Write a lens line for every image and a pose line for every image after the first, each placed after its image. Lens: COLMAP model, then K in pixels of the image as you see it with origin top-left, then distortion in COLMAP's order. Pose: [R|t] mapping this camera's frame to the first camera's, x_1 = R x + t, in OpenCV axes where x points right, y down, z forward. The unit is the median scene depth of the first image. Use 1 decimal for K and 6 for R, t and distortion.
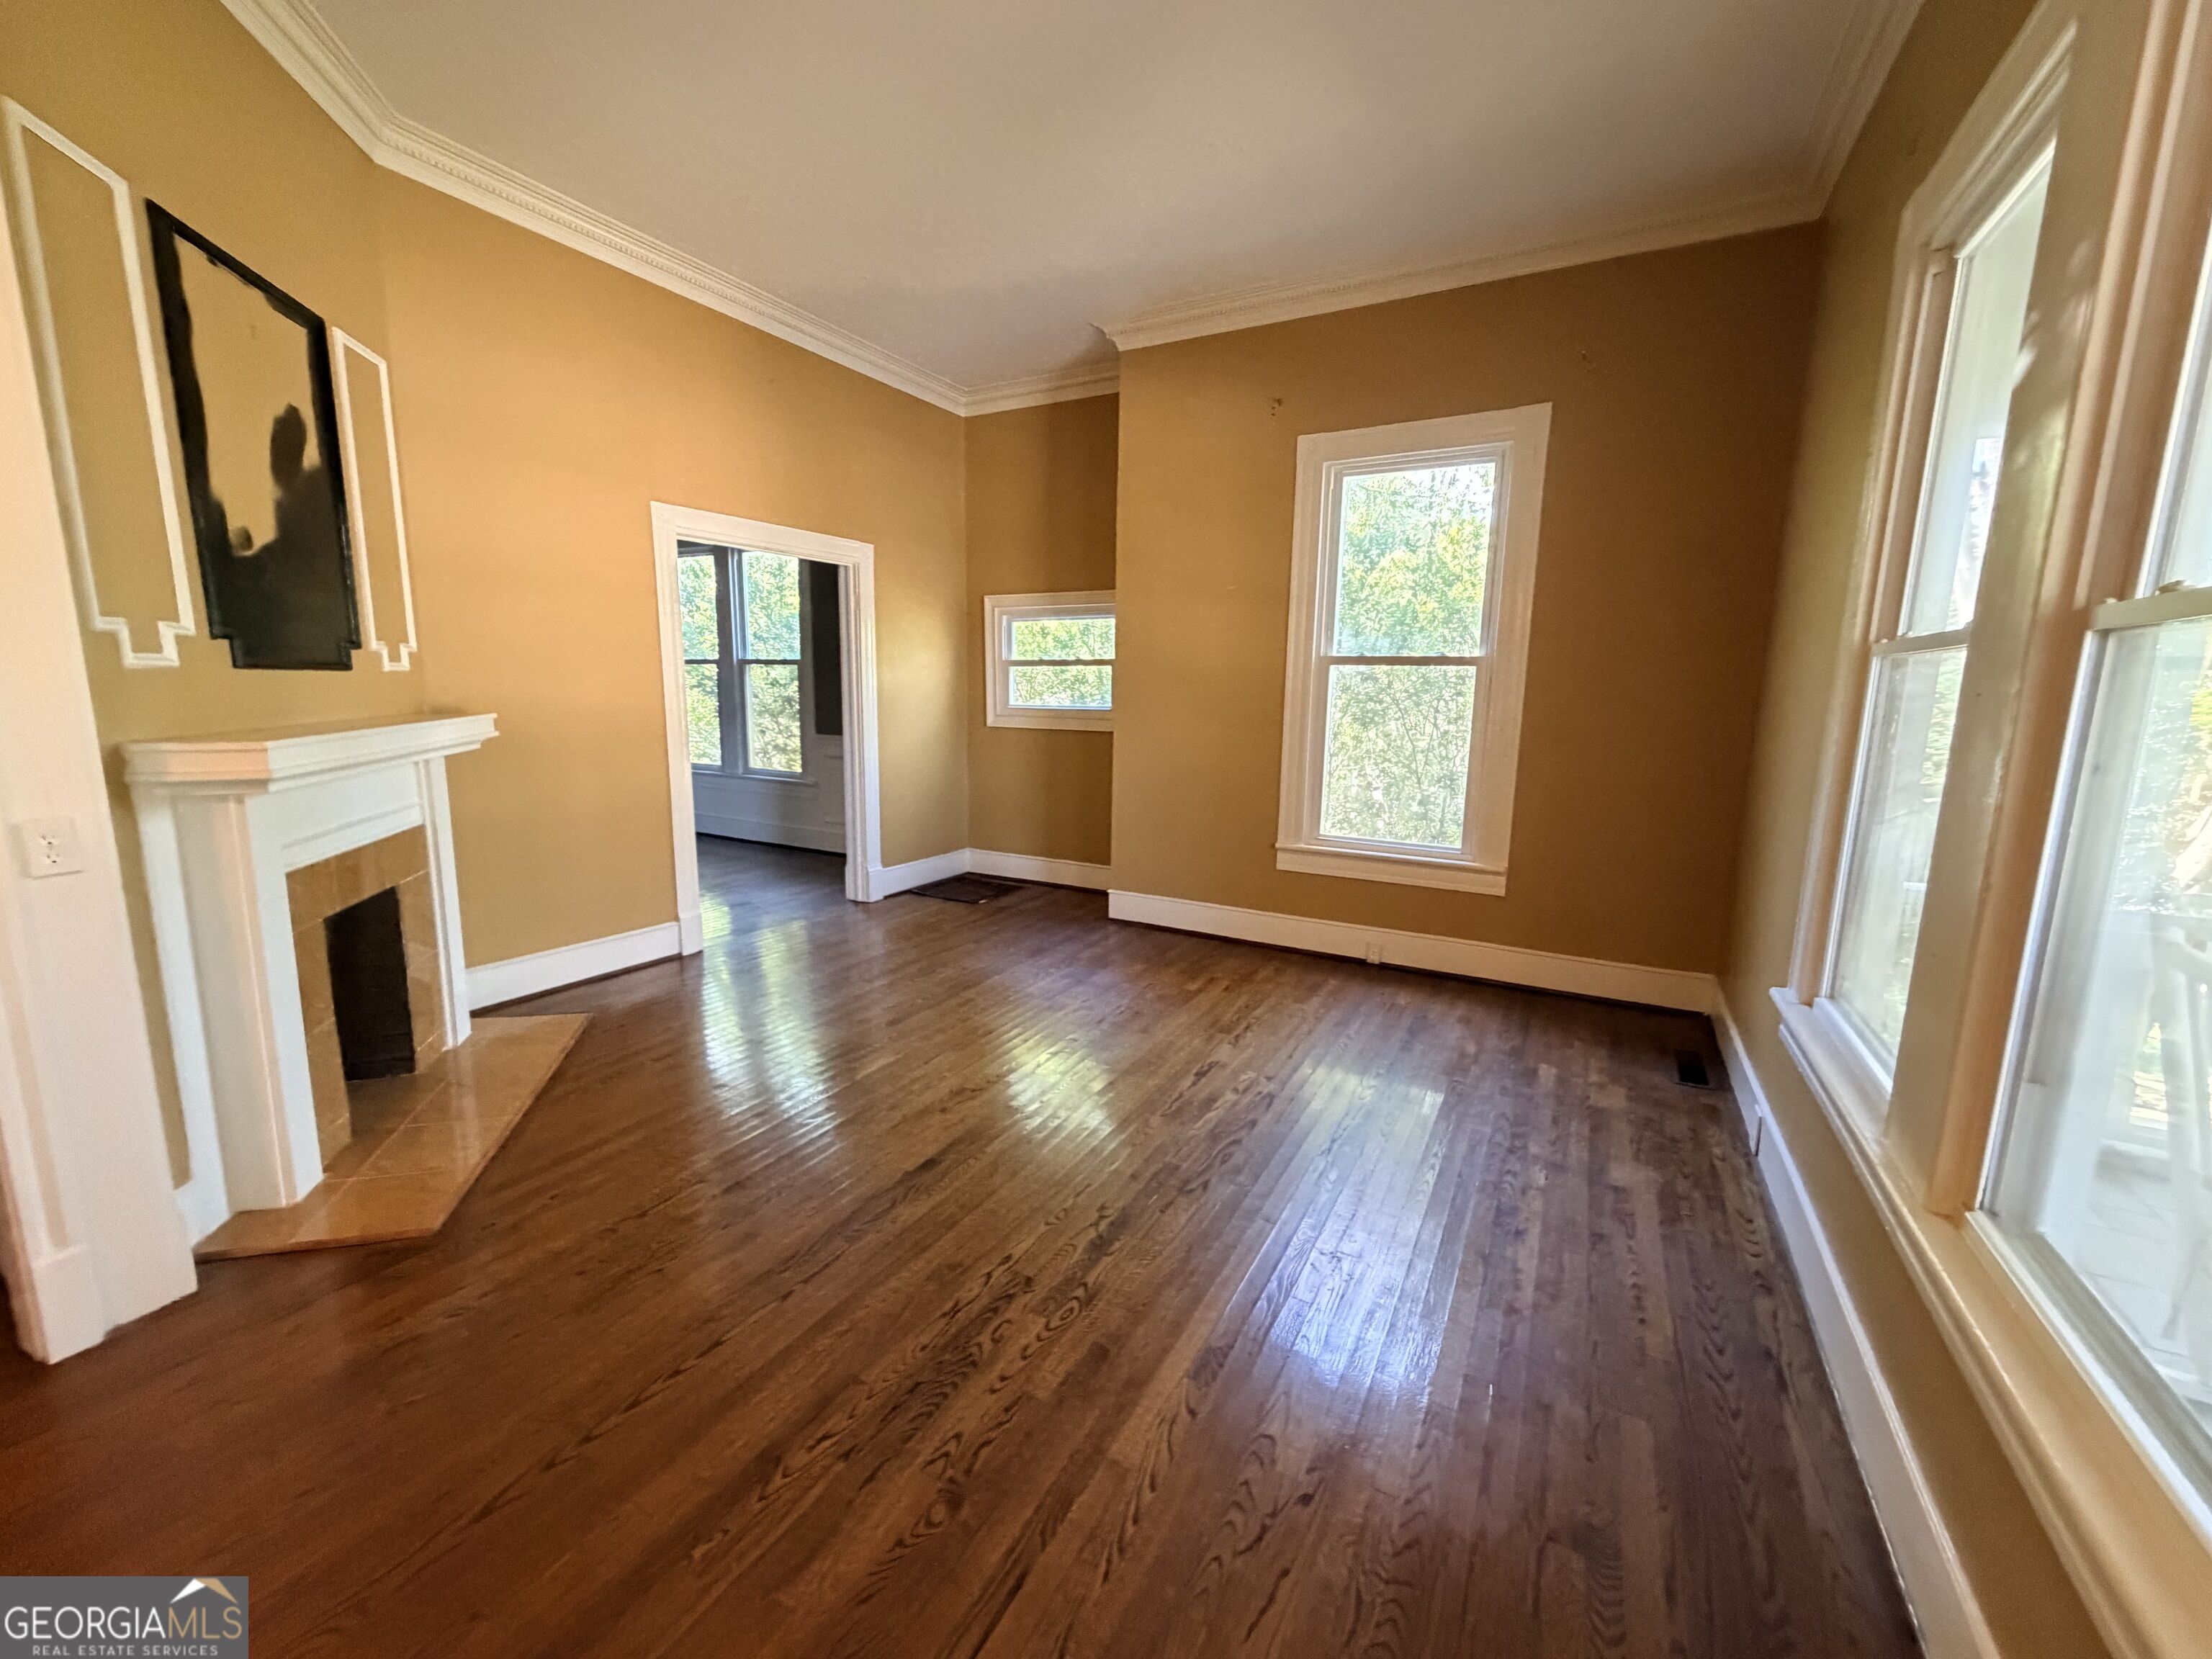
lens RADIAL K [[881.5, 0, 1100.7], [0, 881.5, 829.8], [0, 0, 1]] dist [-0.000762, 0.000509]
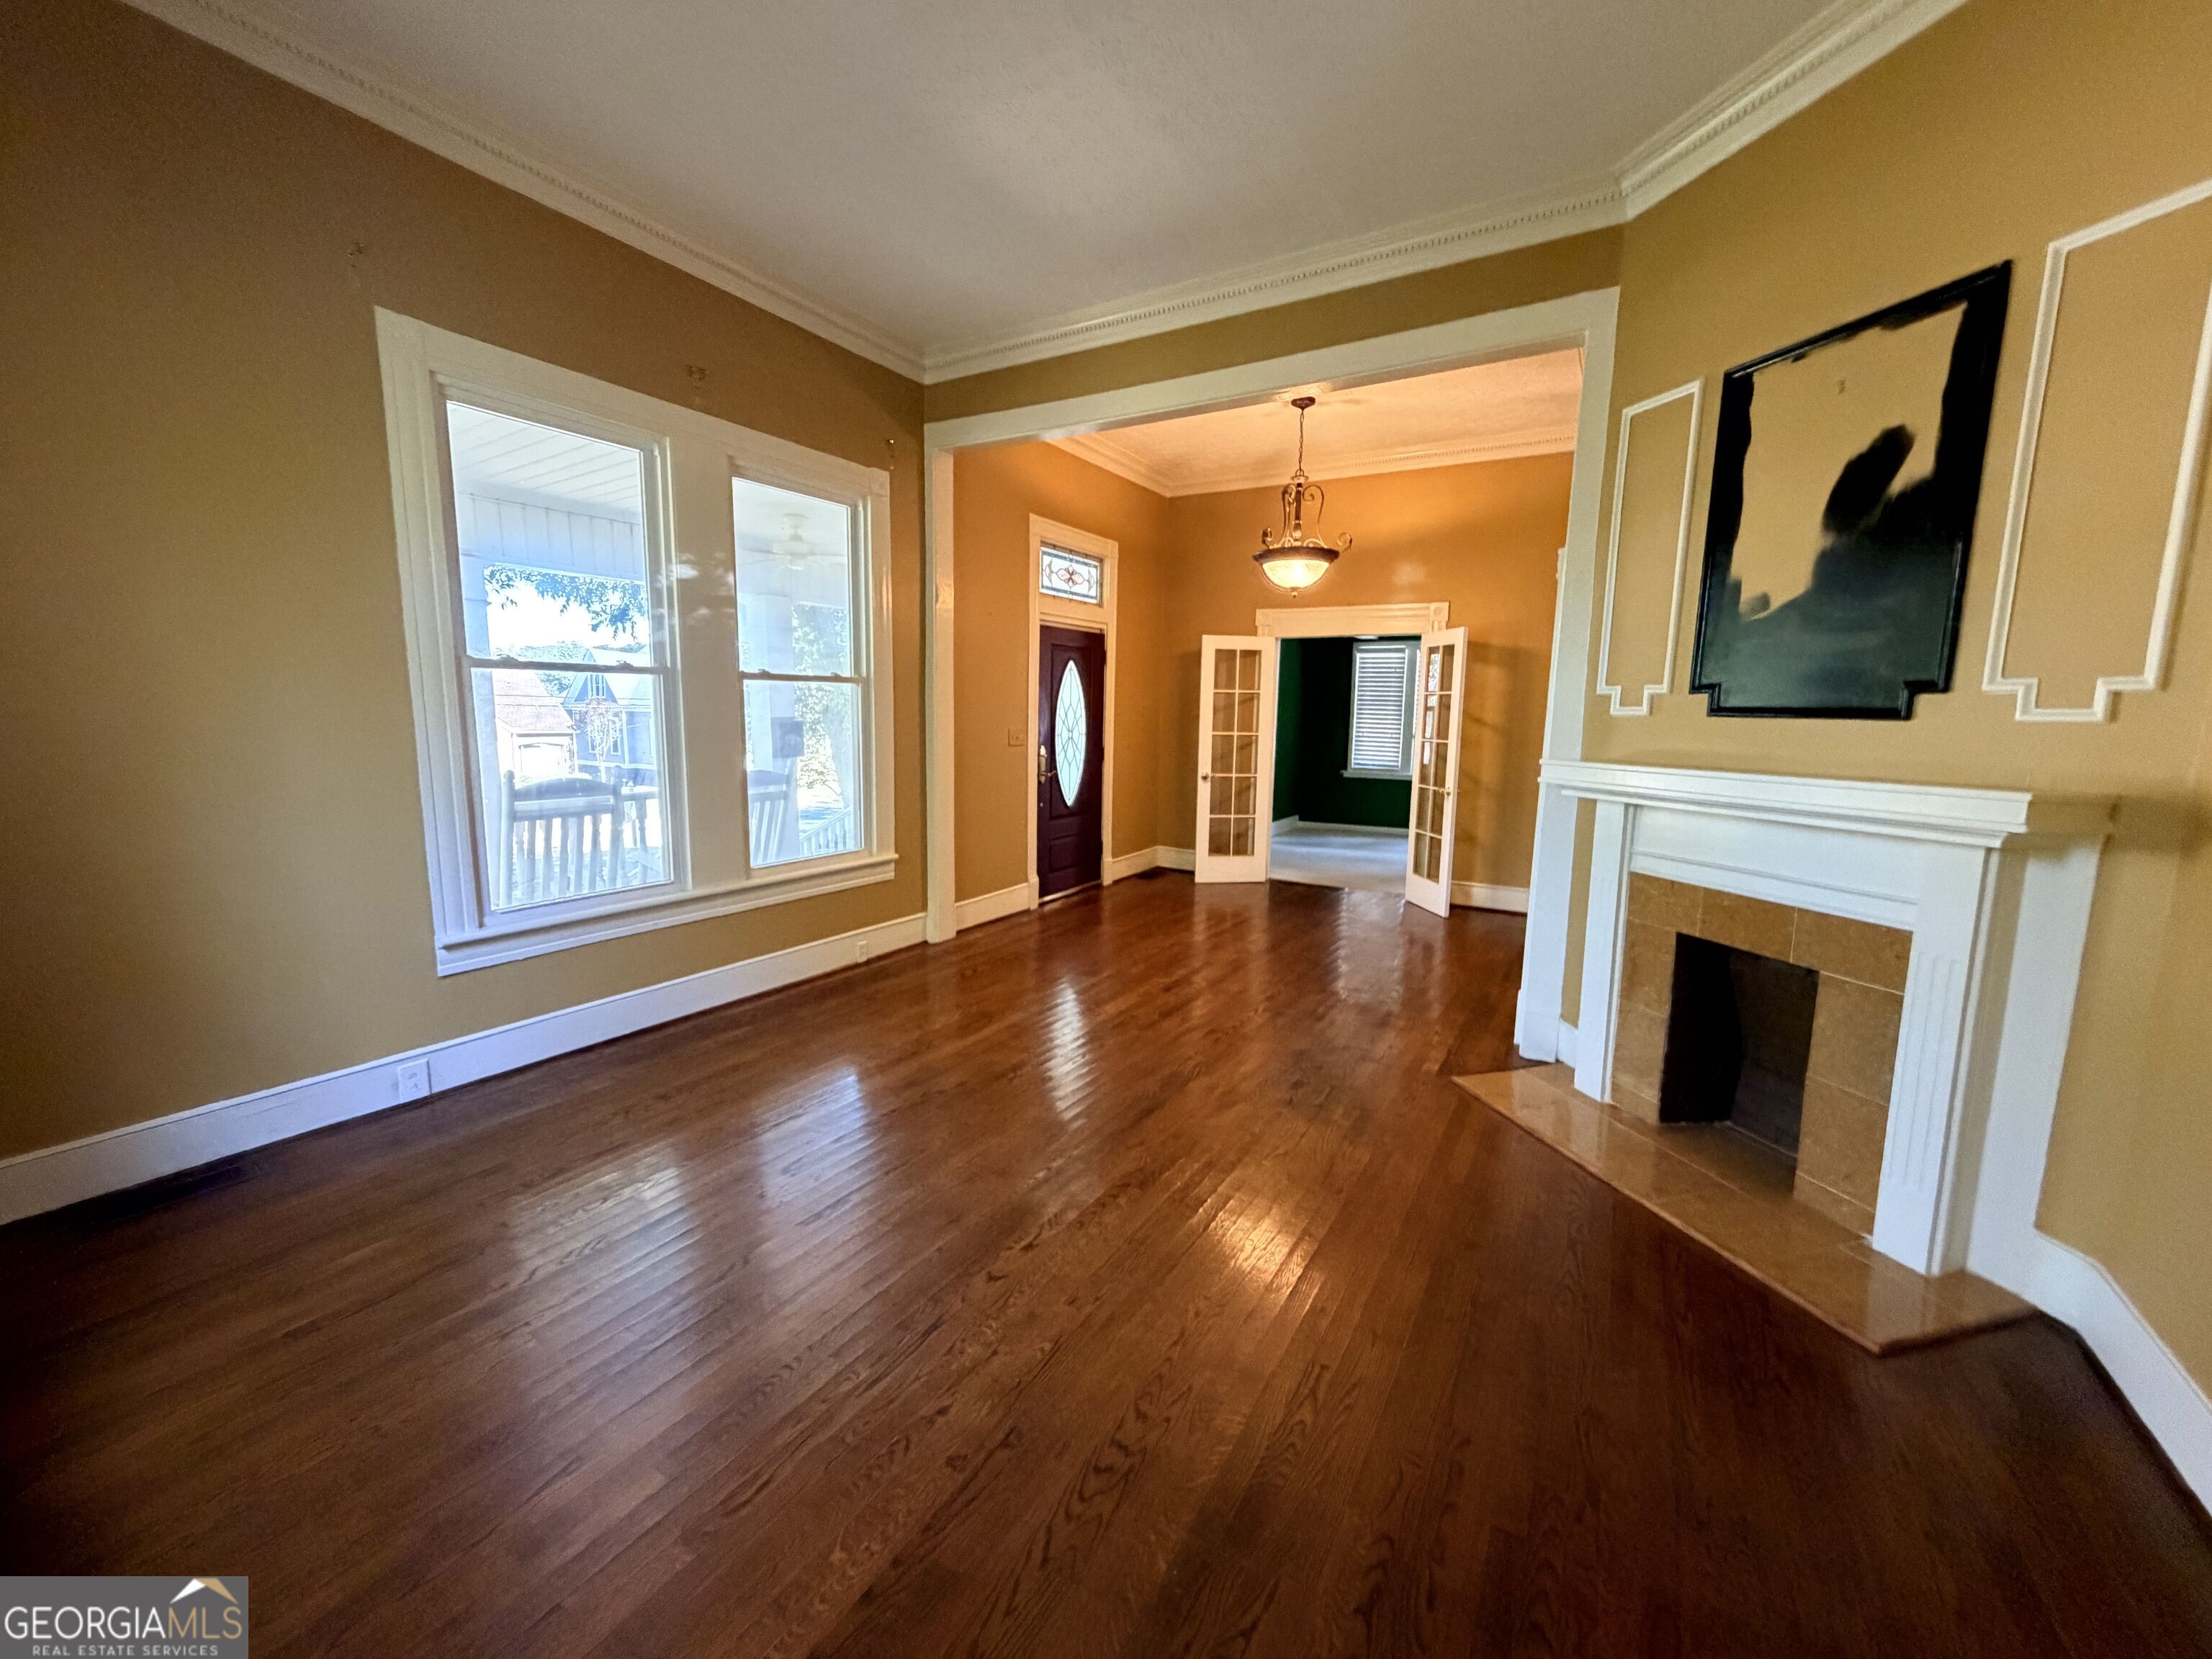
lens RADIAL K [[881.5, 0, 1100.7], [0, 881.5, 829.8], [0, 0, 1]] dist [-0.000762, 0.000509]
pose [[-0.998928, -0.037686, 0.026869, -0.089228], [-0.027918, 0.953649, 0.299624, -0.201135], [-0.036915, 0.298552, -0.953679, 1.198608]]
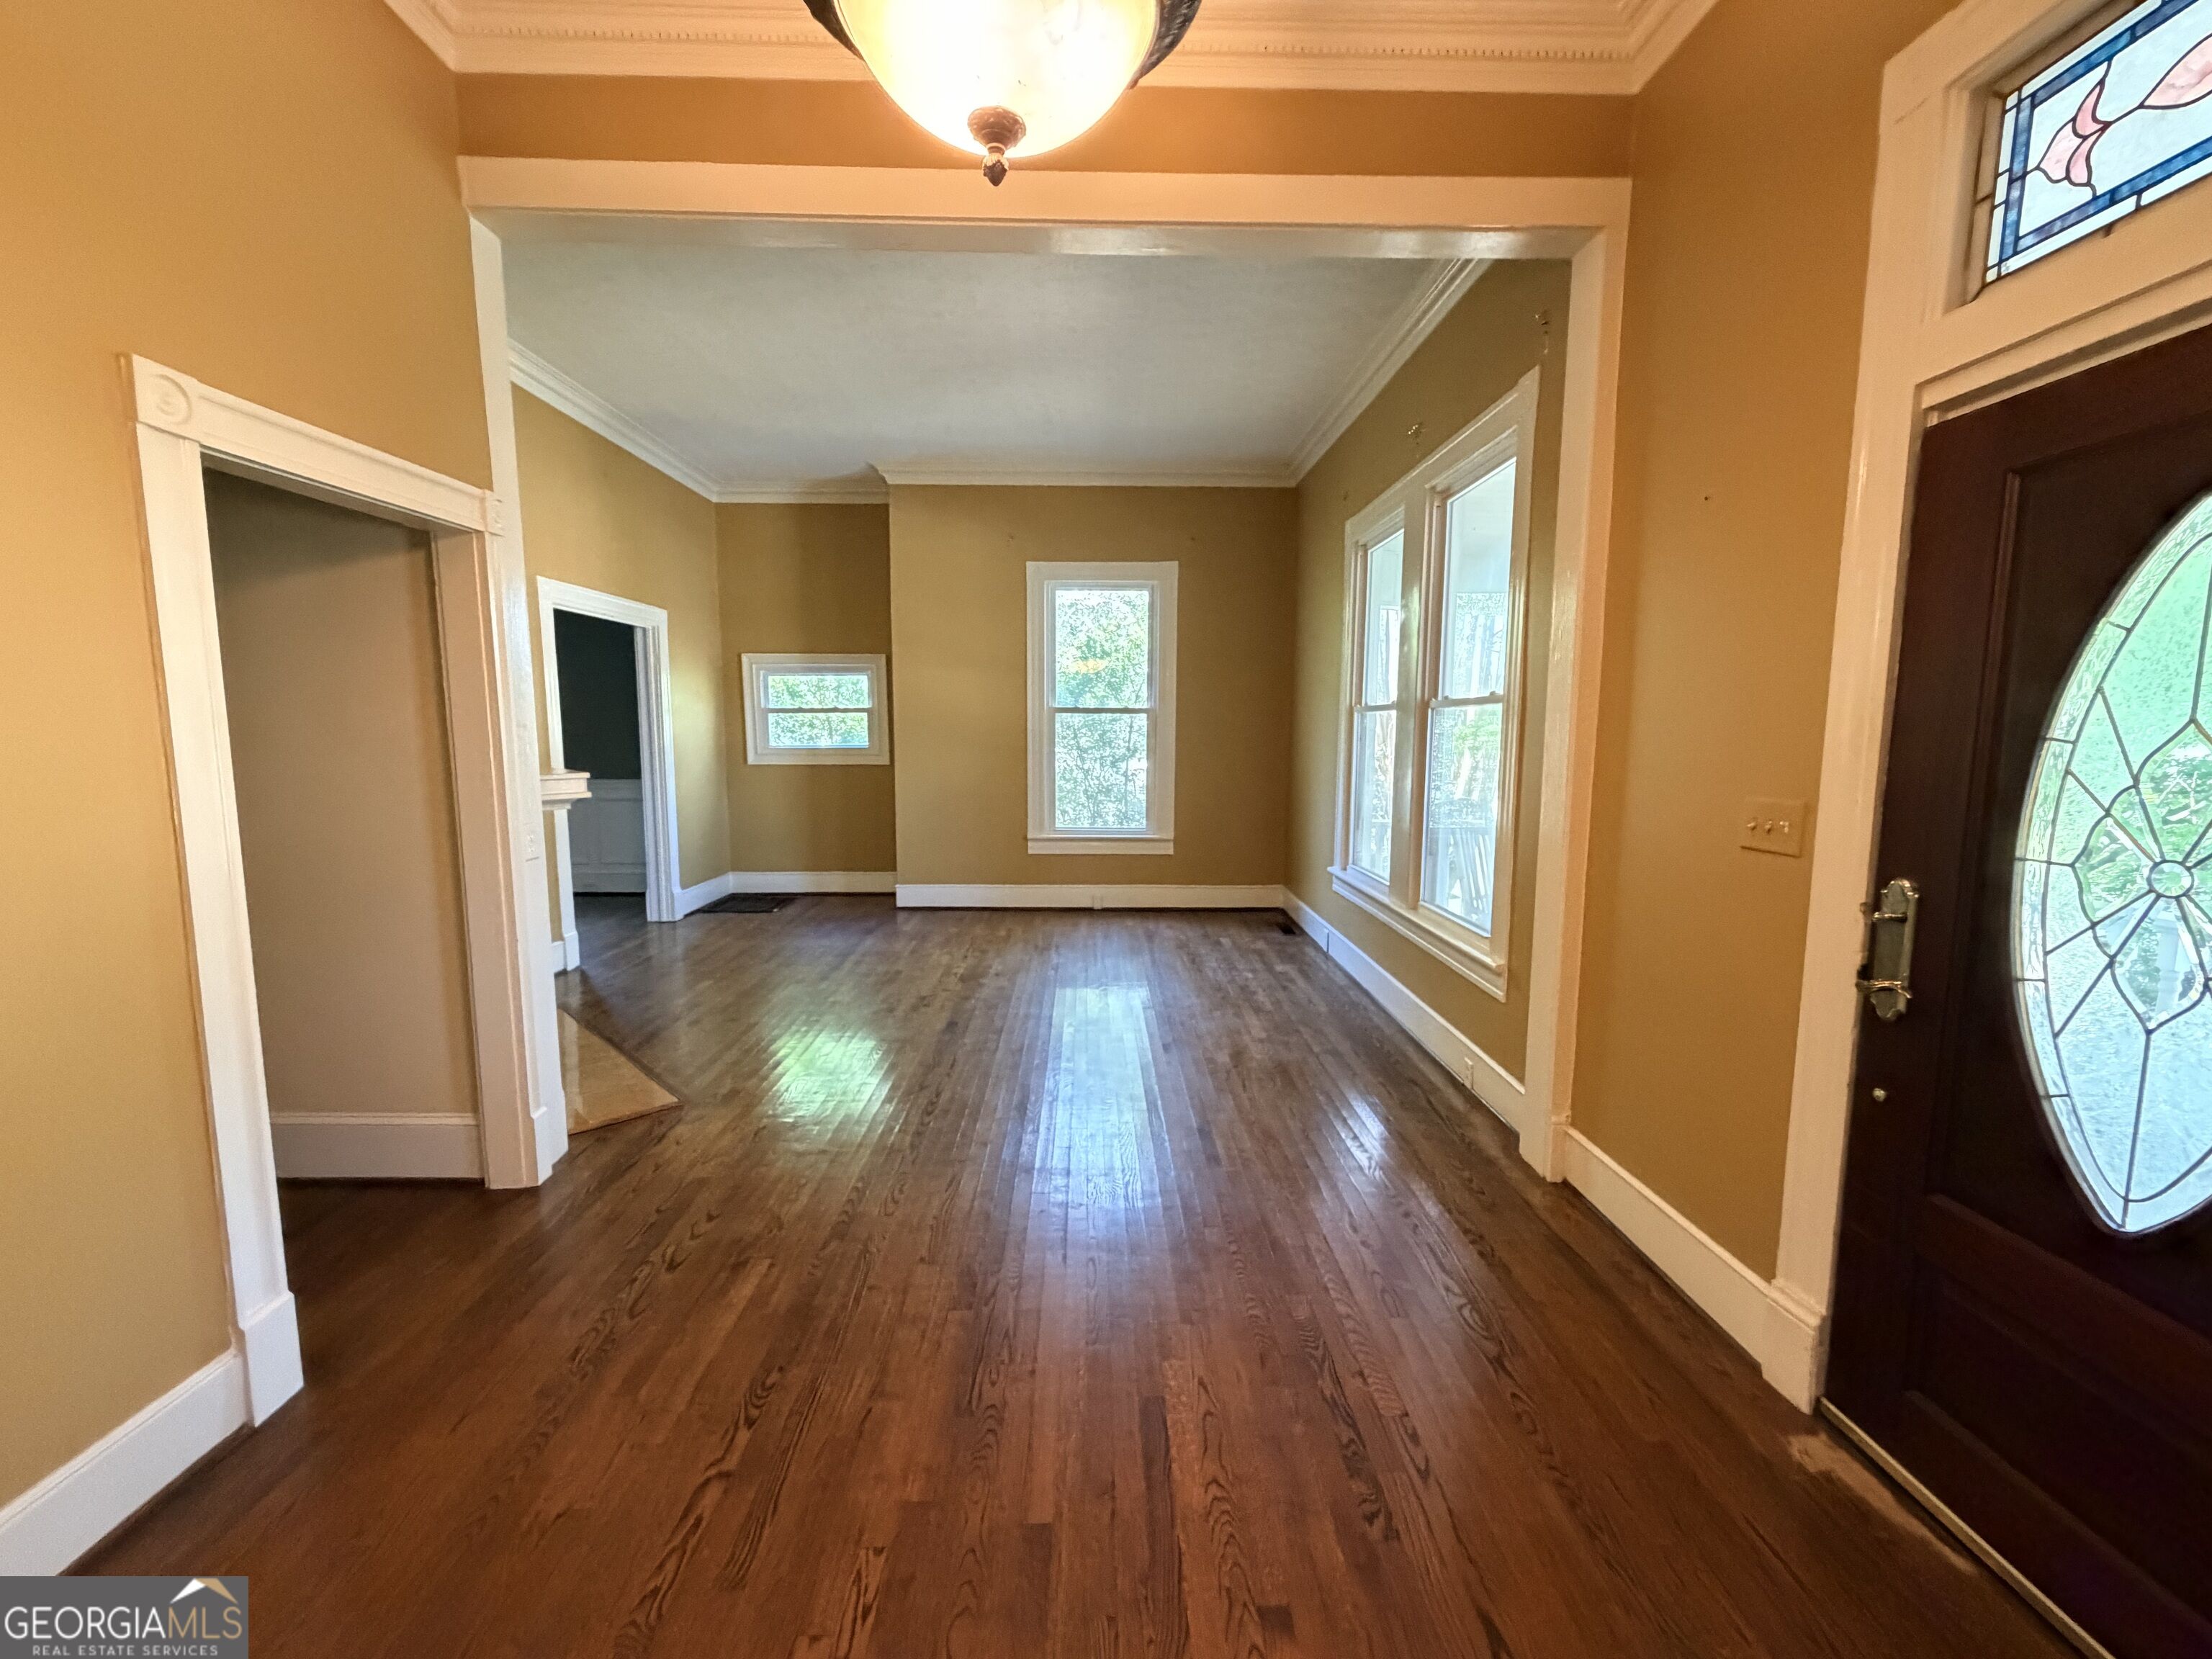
lens RADIAL K [[881.5, 0, 1100.7], [0, 881.5, 829.8], [0, 0, 1]] dist [-0.000762, 0.000509]
pose [[0.868343, -0.069079, 0.491130, -0.430857], [0.090591, 0.995685, -0.020125, 0.048488], [-0.487621, 0.061967, 0.870854, -0.334798]]
